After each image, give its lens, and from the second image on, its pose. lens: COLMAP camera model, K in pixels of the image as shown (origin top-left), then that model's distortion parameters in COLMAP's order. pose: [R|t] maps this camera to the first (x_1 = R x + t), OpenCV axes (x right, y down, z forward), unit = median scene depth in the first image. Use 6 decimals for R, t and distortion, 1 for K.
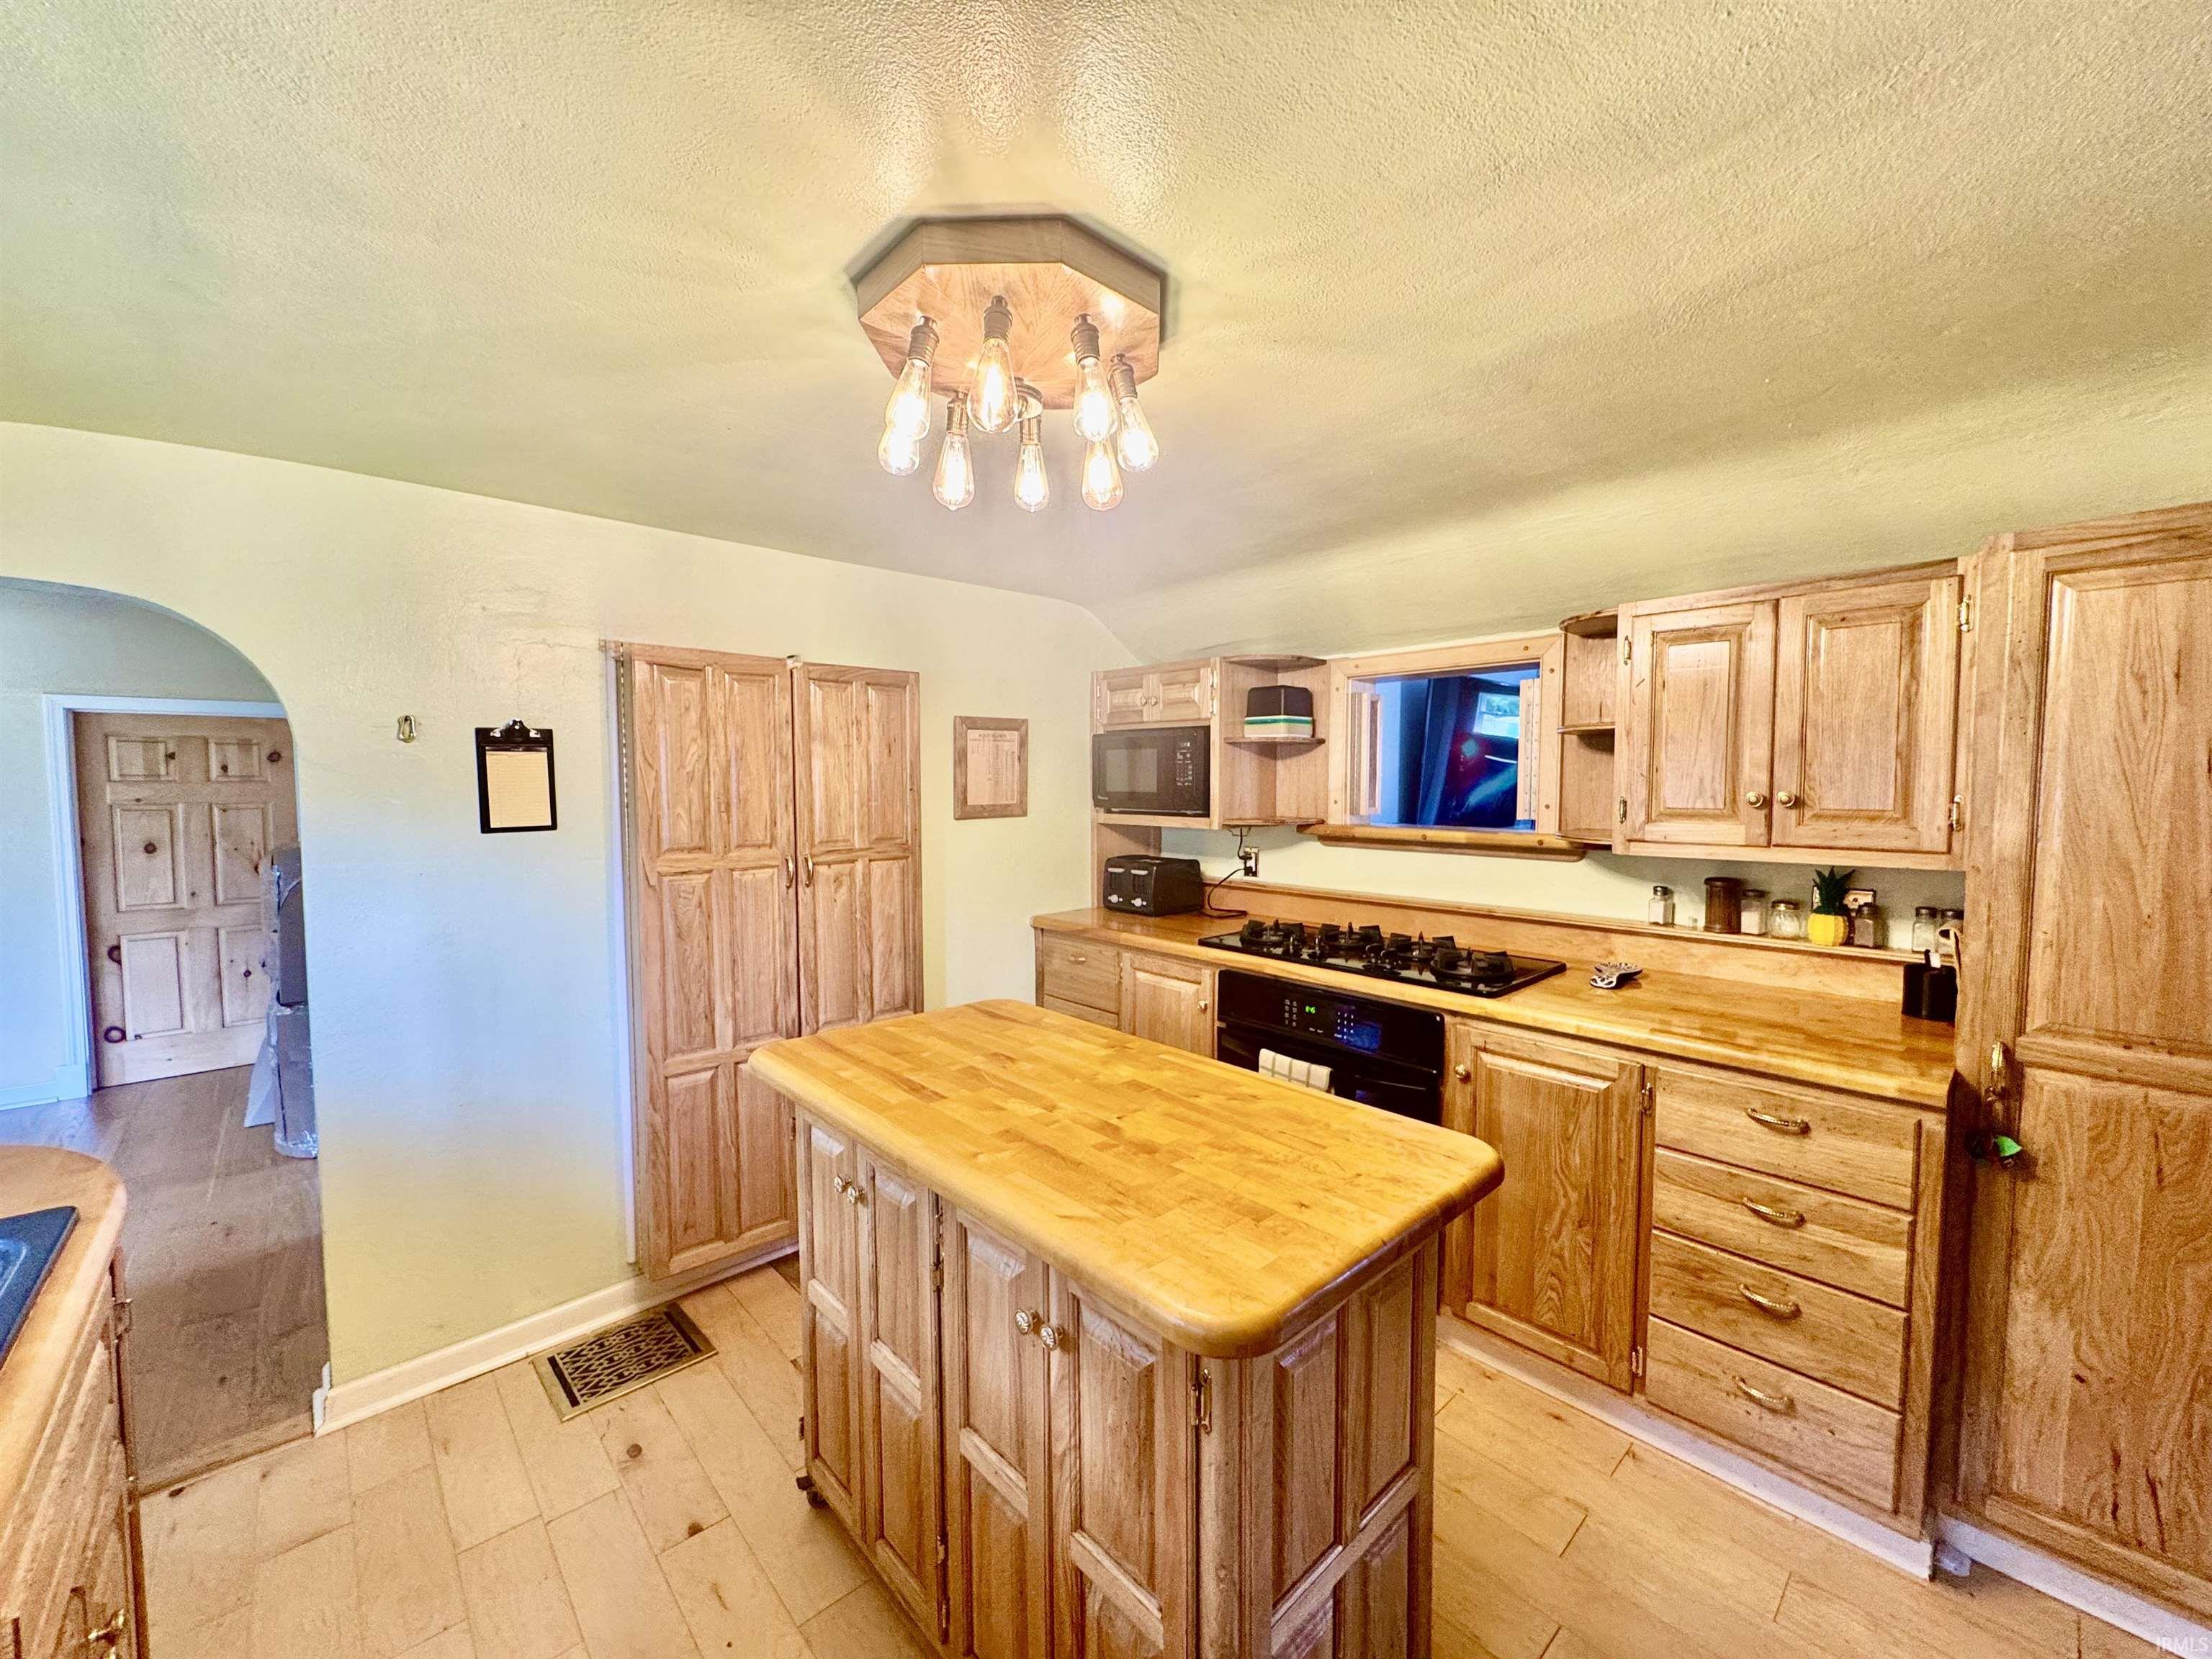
lens RADIAL K [[873.2, 0, 1106.0], [0, 873.2, 829.5], [0, 0, 1]] dist [-0.009726, 0.000432]
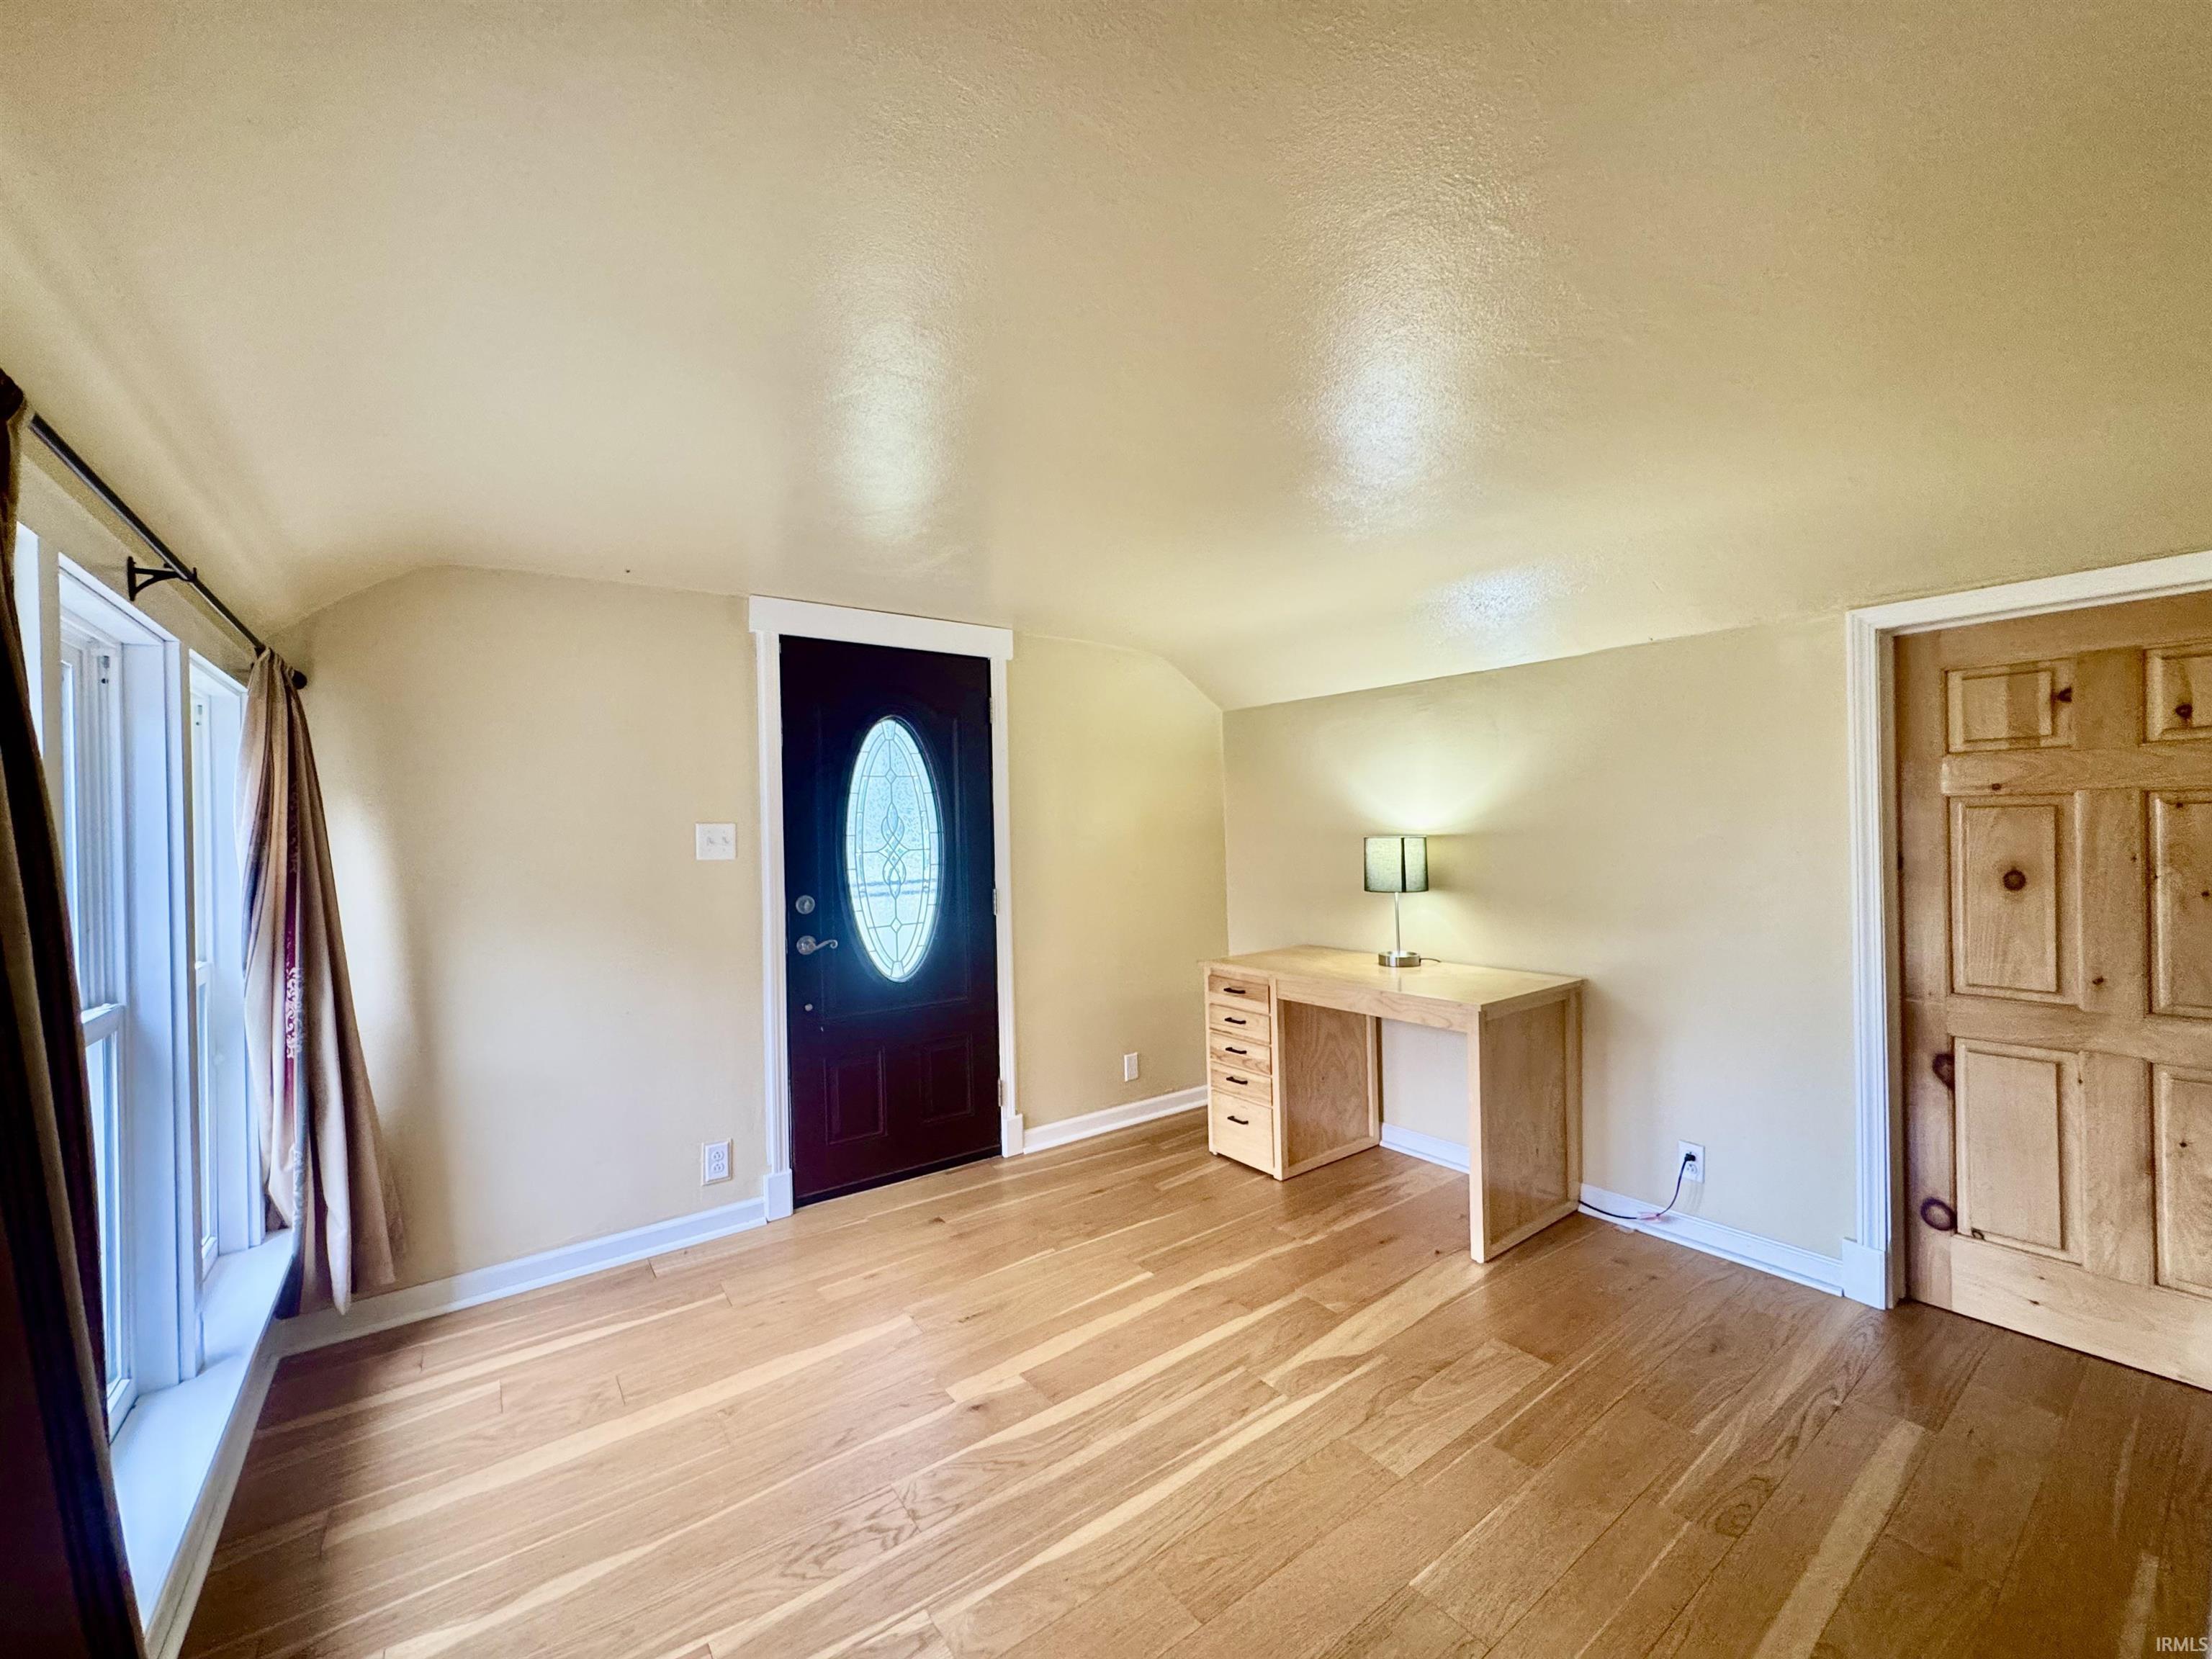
lens RADIAL K [[885.3, 0, 1103.2], [0, 885.3, 831.8], [0, 0, 1]] dist [-0.002825, 0.000910]
pose [[-0.103848, 0.004254, -0.994584, -0.677322], [-0.031708, 0.999468, 0.007585, 0.008365], [0.994088, 0.032324, -0.103658, 0.660183]]
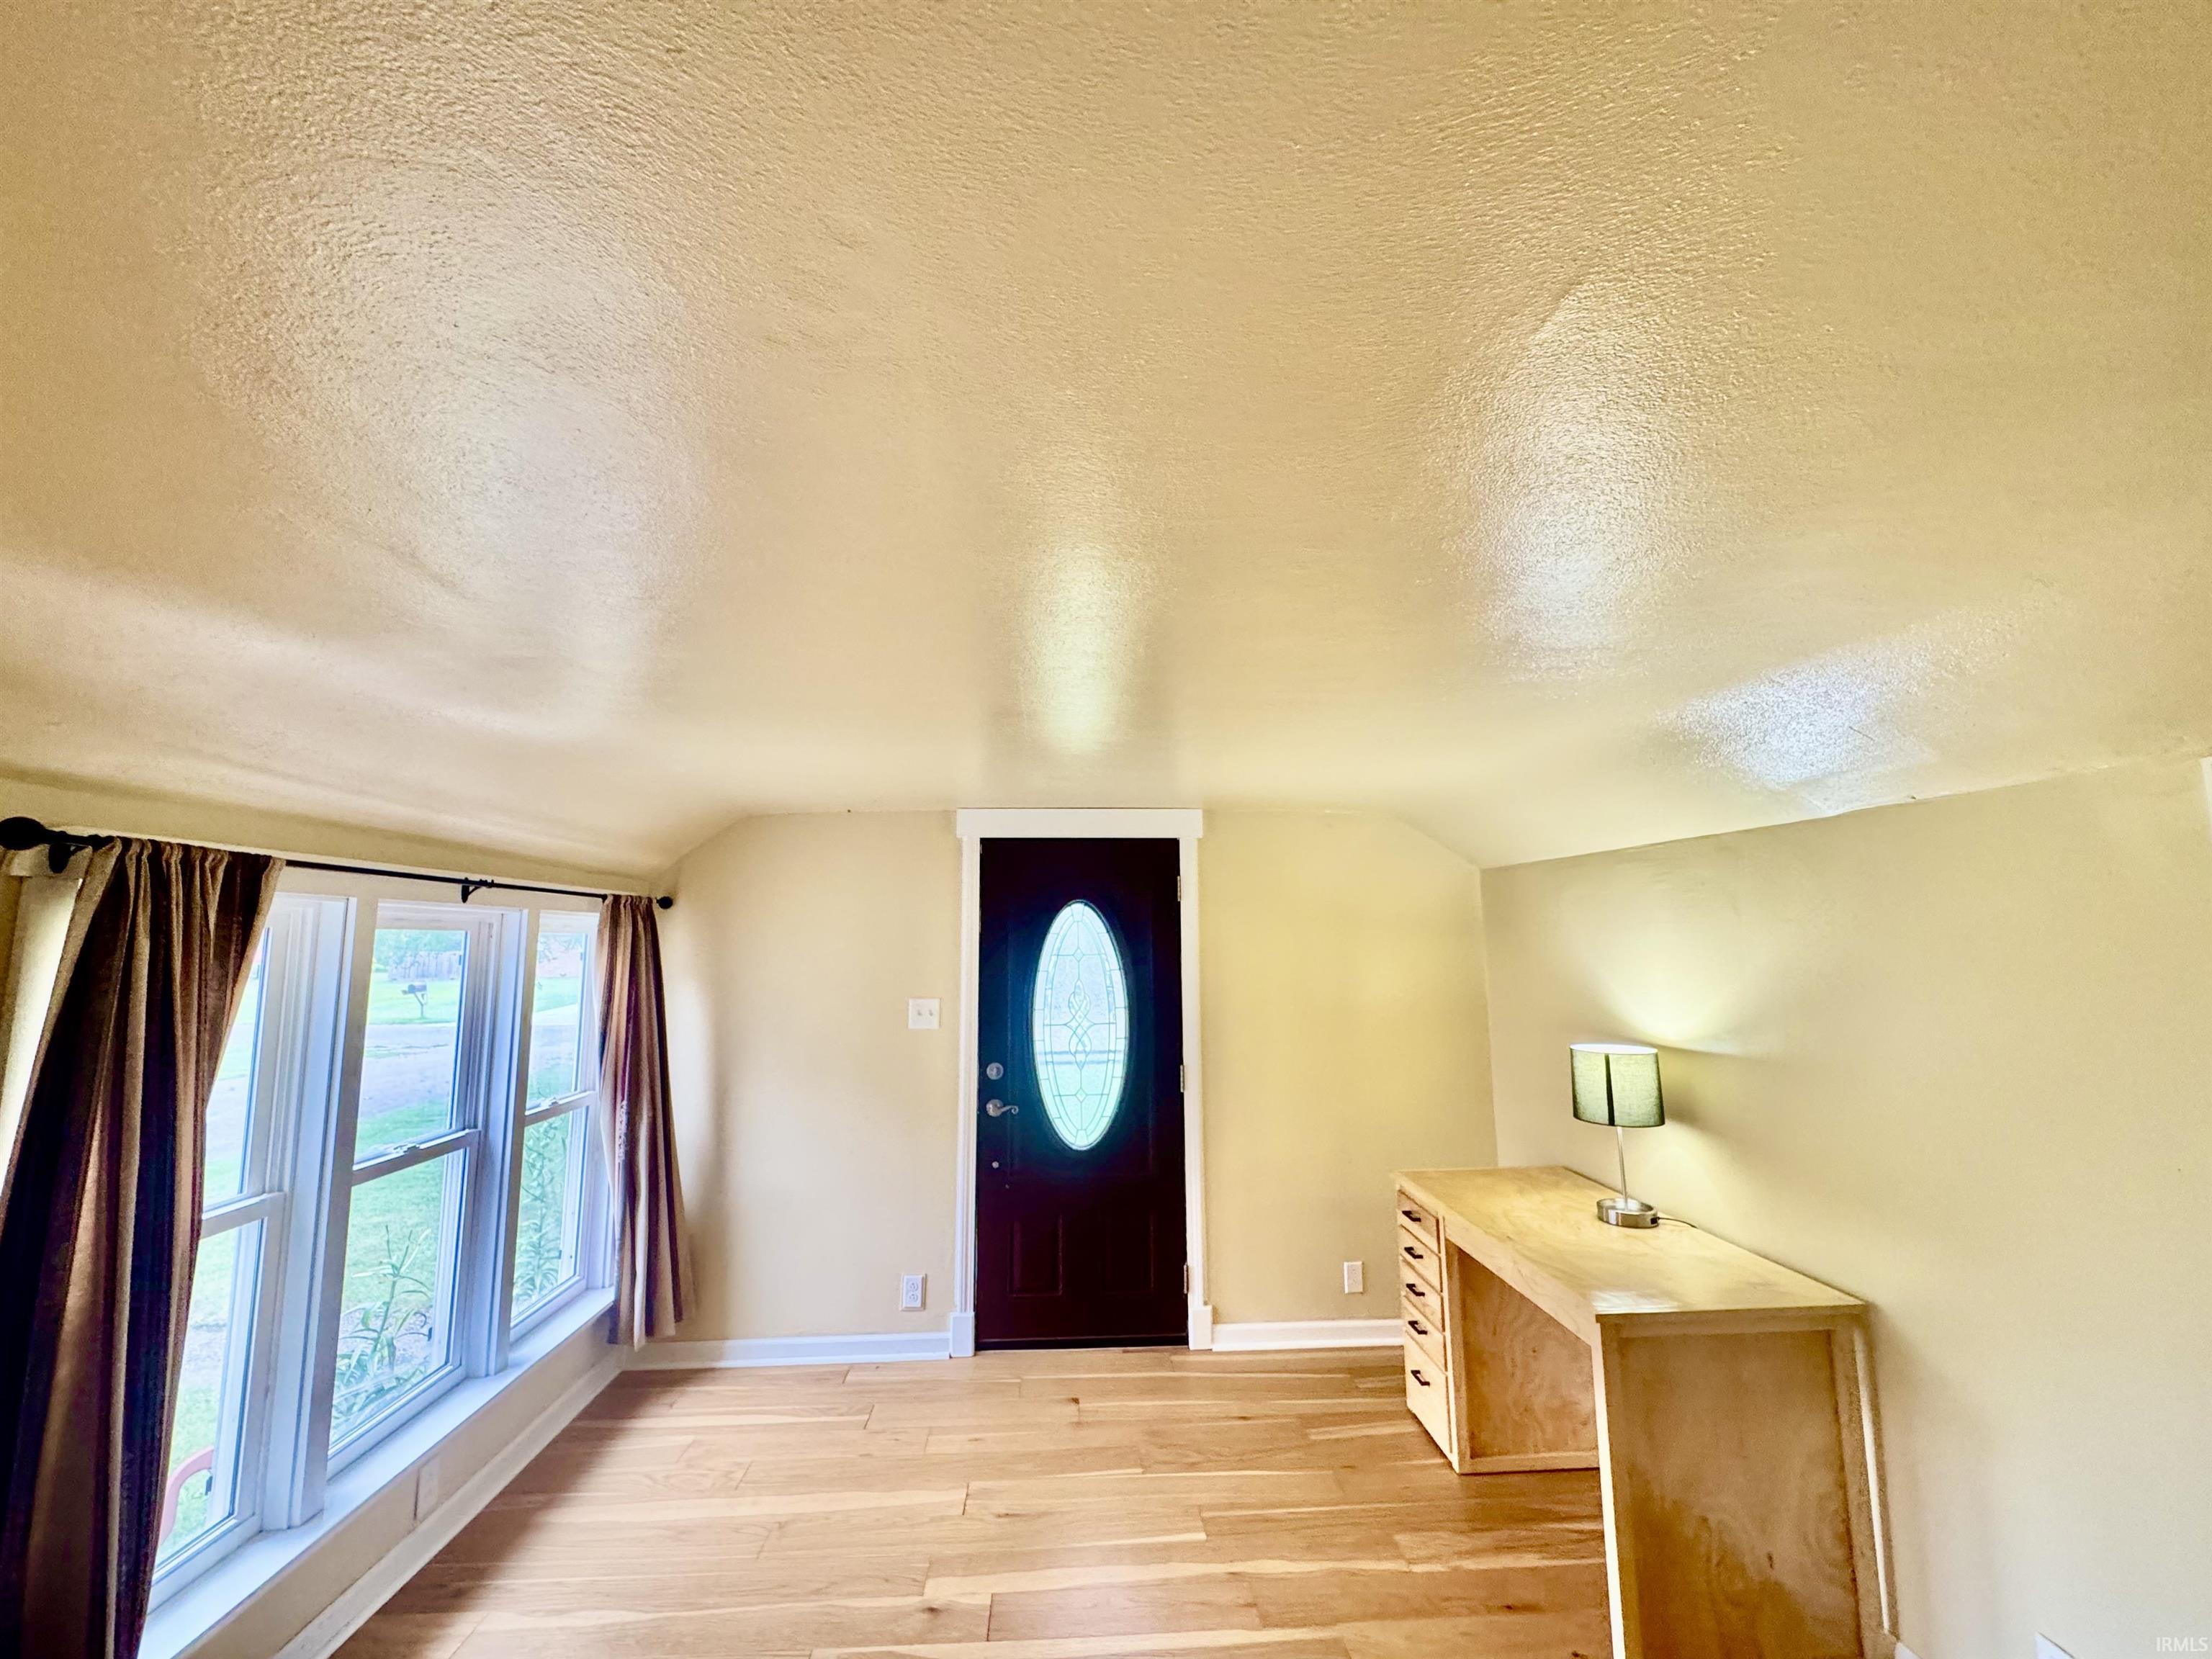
lens RADIAL K [[885.3, 0, 1103.2], [0, 885.3, 831.8], [0, 0, 1]] dist [-0.002825, 0.000910]
pose [[-0.632177, -0.092341, -0.769302, -0.807510], [-0.035059, 0.995265, -0.090654, -0.091377], [0.774030, -0.030339, -0.632422, 1.033676]]
